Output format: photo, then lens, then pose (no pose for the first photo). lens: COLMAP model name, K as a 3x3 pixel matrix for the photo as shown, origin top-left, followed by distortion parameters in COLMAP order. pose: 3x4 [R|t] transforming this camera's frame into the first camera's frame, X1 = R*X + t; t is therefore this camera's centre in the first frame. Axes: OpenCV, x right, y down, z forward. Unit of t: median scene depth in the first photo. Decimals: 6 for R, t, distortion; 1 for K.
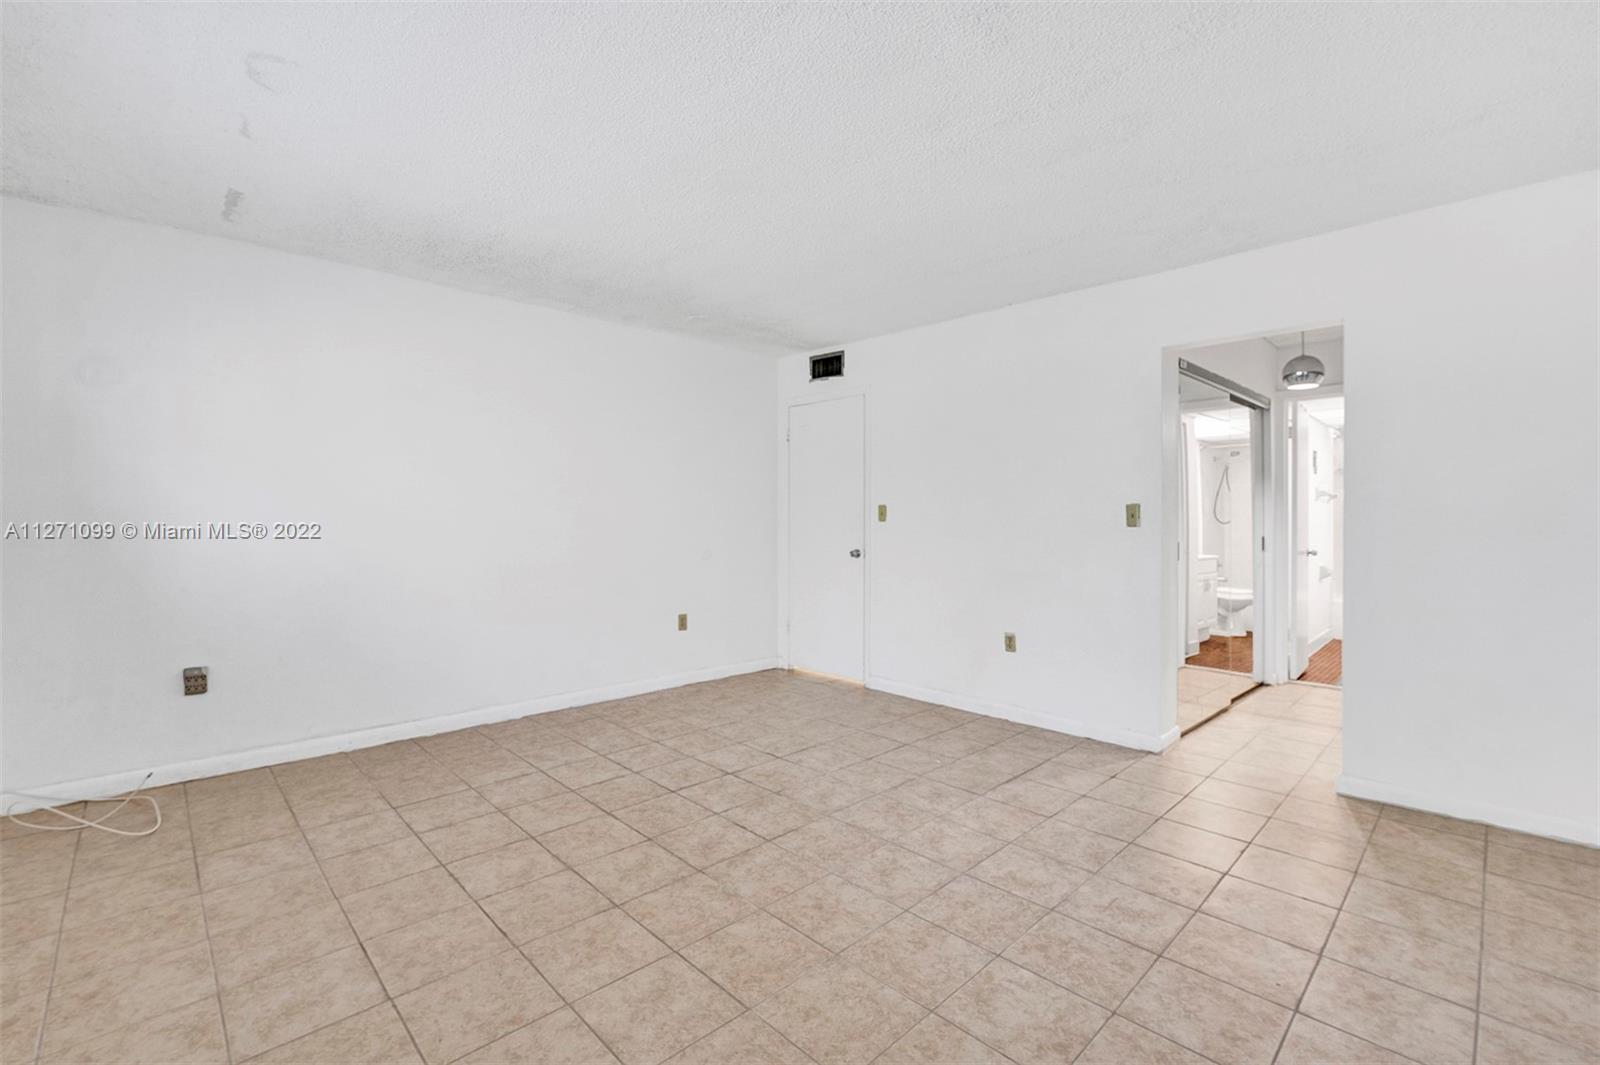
lens RADIAL K [[703.4, 0, 805.9], [0, 703.4, 529.9], [0, 0, 1]] dist [-0.013778, 0.000630]
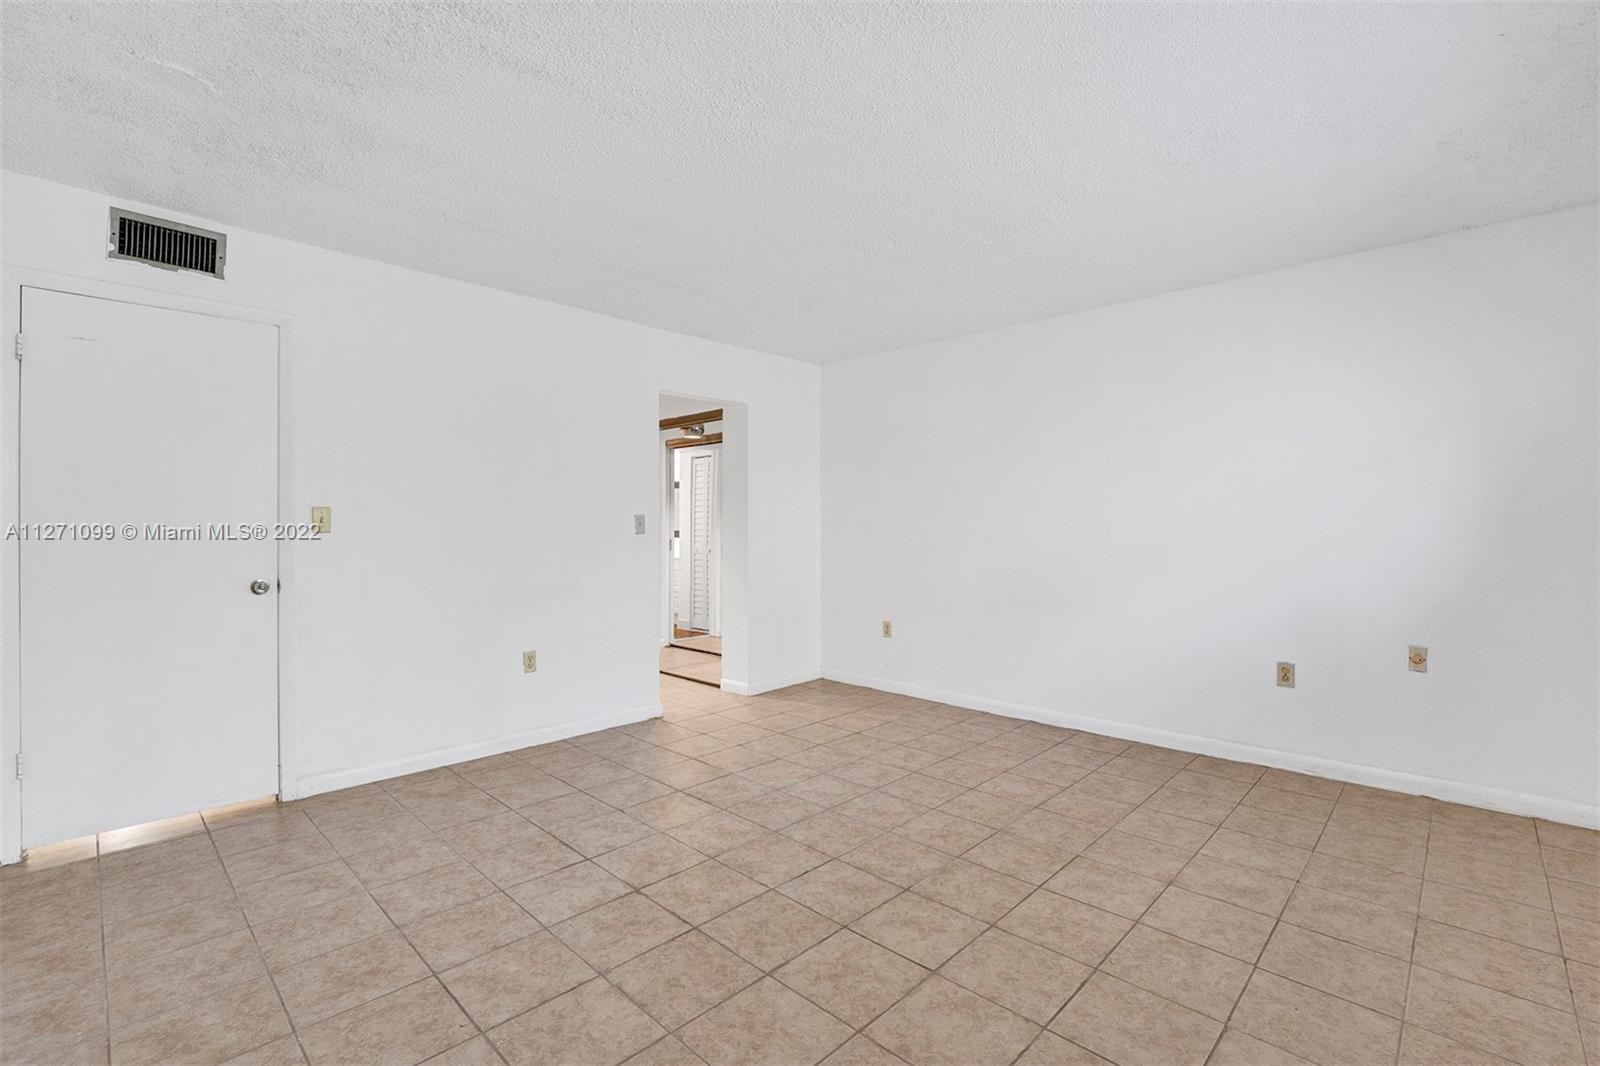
lens RADIAL K [[703.4, 0, 804.2], [0, 703.4, 524.8], [0, 0, 1]] dist [-0.013778, 0.000630]
pose [[-0.030316, 0.001027, 0.999540, -1.003837], [0.017064, 0.999854, -0.000510, -0.020242], [-0.999395, 0.017041, -0.030329, 1.040694]]
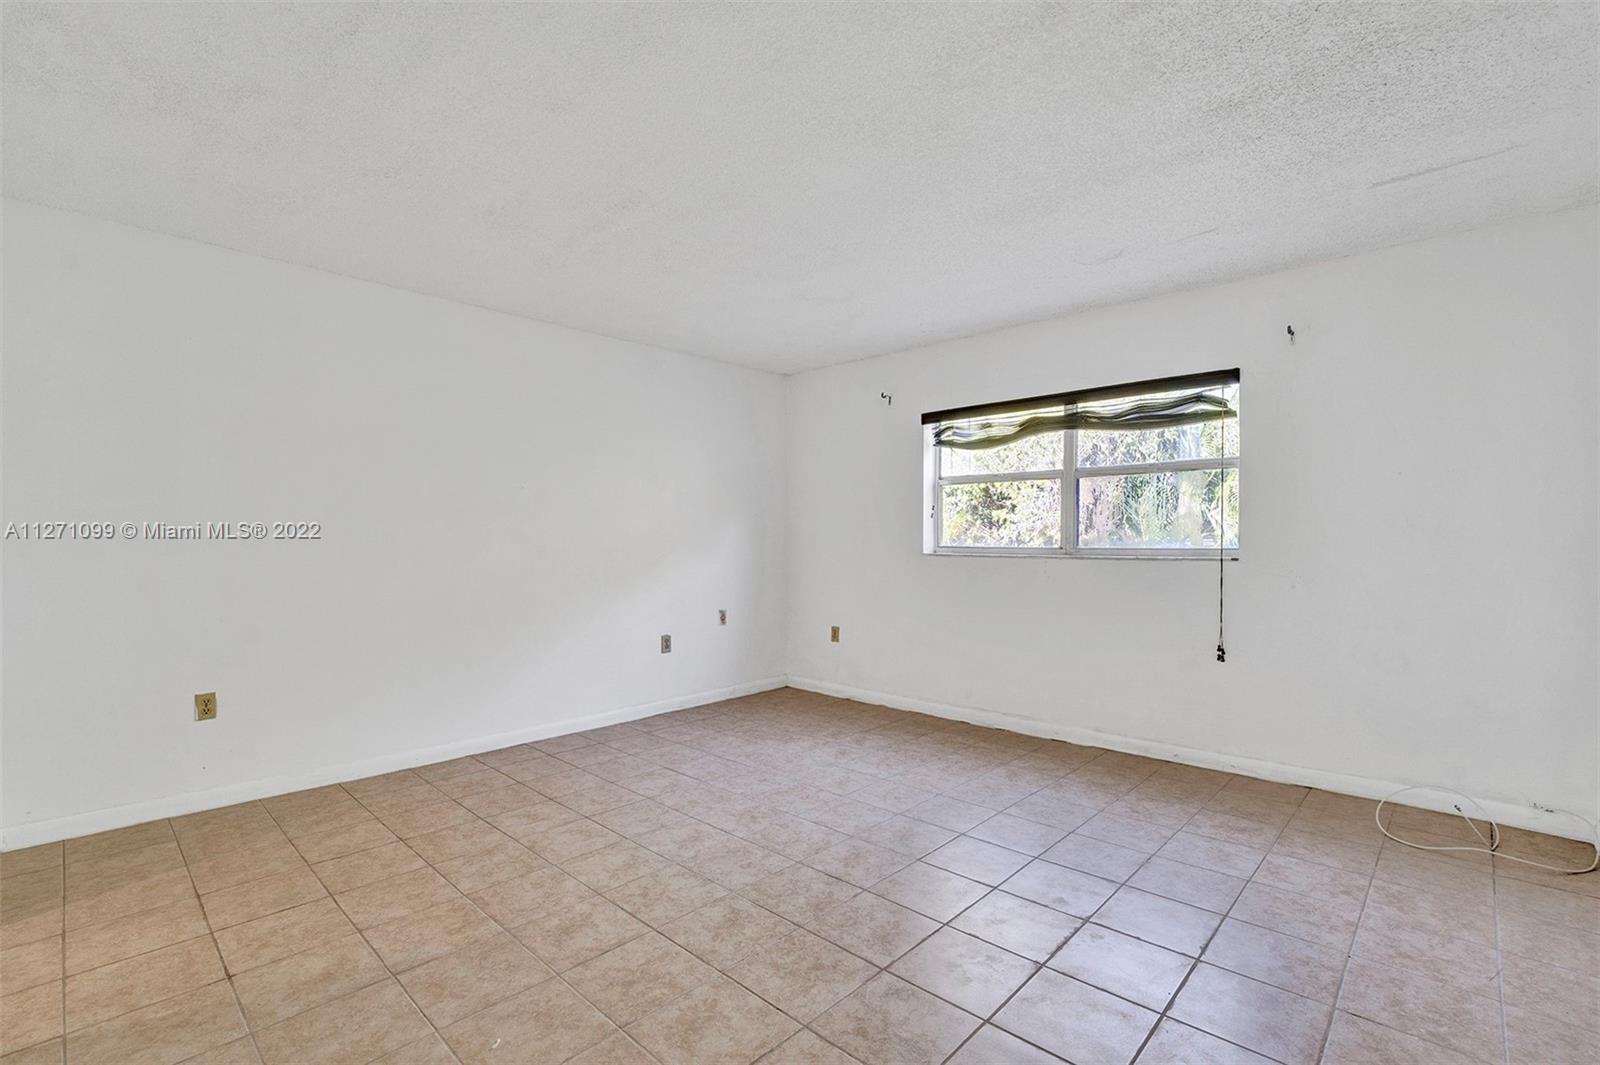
lens RADIAL K [[703.4, 0, 801.5], [0, 703.4, 528.3], [0, 0, 1]] dist [-0.013778, 0.000630]
pose [[-0.999426, -0.002231, -0.033816, -0.022570], [-0.002181, 0.999997, -0.001494, -0.025361], [0.033820, -0.001420, -0.999427, 1.943727]]
